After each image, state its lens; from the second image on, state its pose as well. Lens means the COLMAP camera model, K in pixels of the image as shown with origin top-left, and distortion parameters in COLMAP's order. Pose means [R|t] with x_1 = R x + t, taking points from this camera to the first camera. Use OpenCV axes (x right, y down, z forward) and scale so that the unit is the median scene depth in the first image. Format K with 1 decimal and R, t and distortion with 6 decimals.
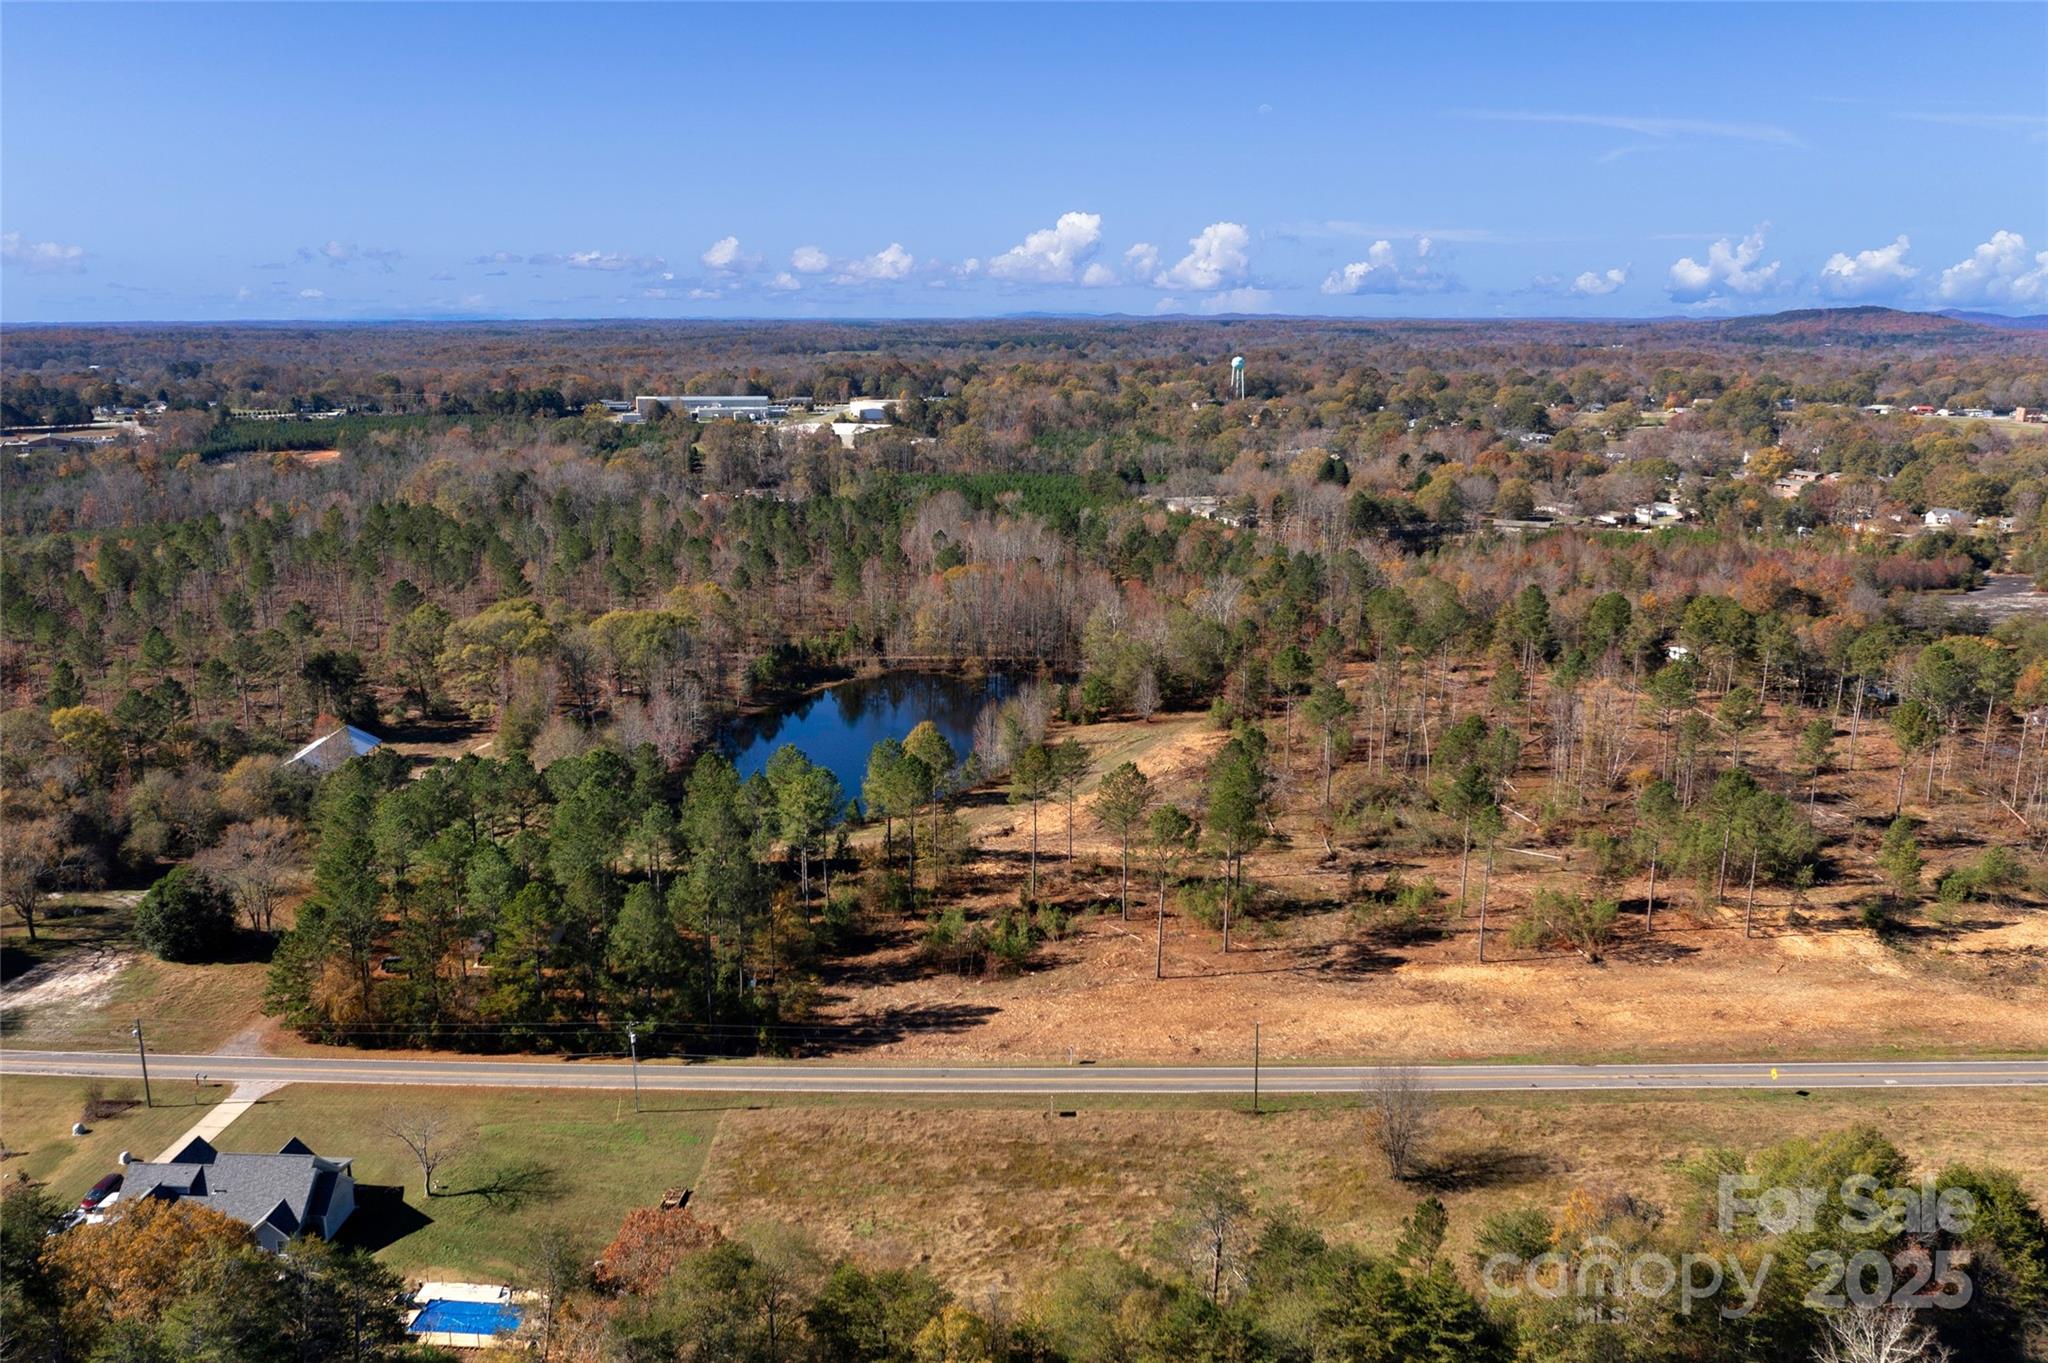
lens RADIAL K [[1602.4, 0, 1024.0], [0, 1602.4, 677.1], [0, 0, 1]] dist [-0.032997, 0.004320]
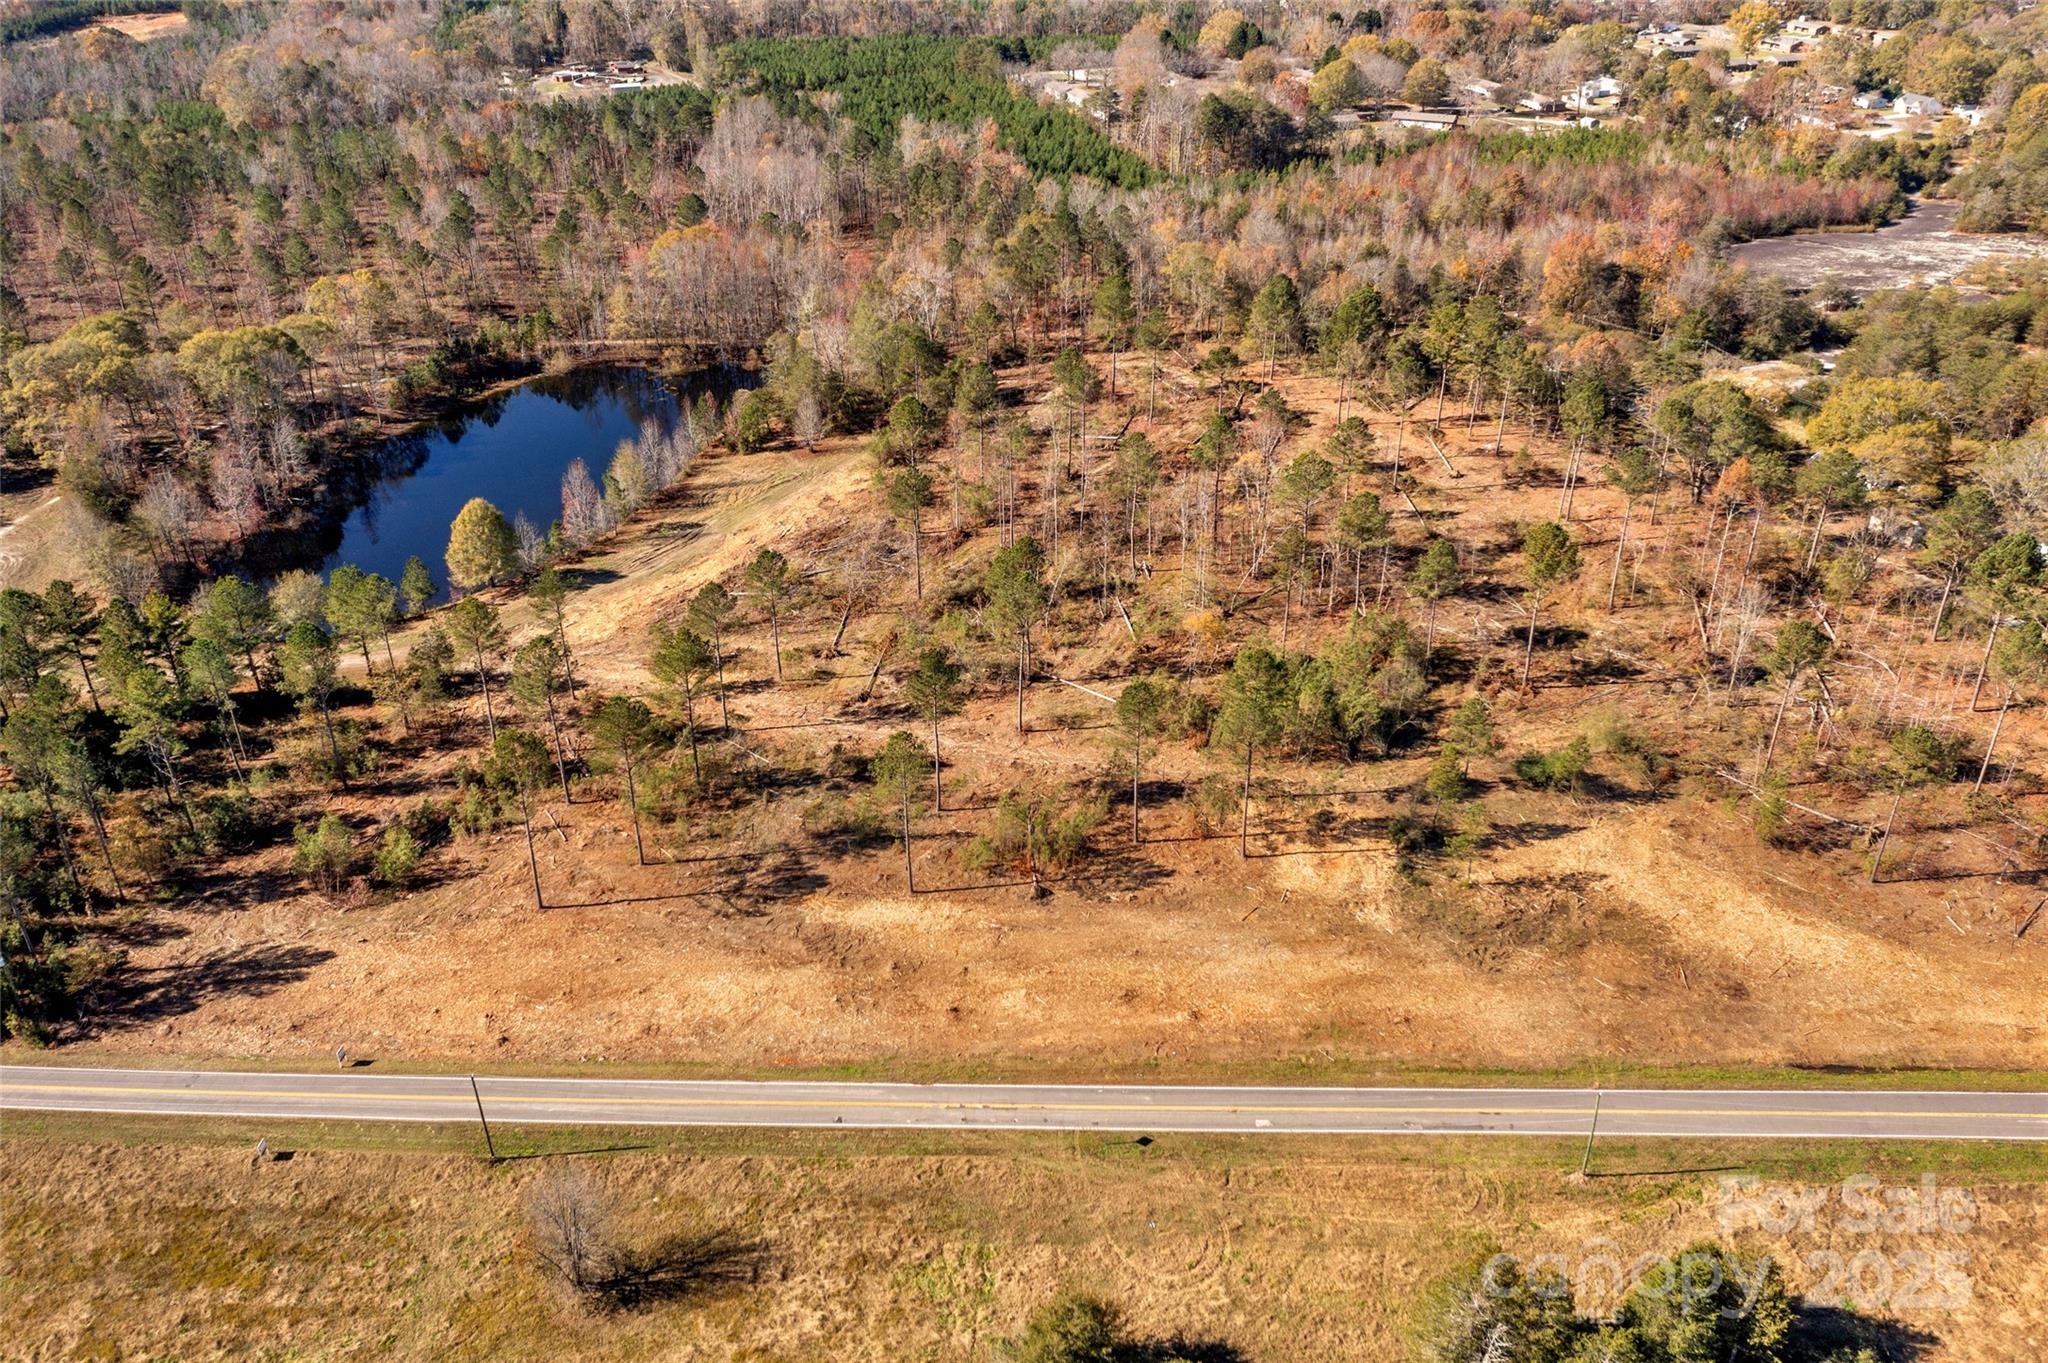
lens RADIAL K [[1602.4, 0, 1026.0], [0, 1602.4, 687.4], [0, 0, 1]] dist [-0.032997, 0.004320]
pose [[0.999657, -0.005141, -0.025680, 0.264985], [0.012389, 0.956717, 0.290754, -0.124680], [0.023074, -0.290973, 0.956453, 0.154420]]
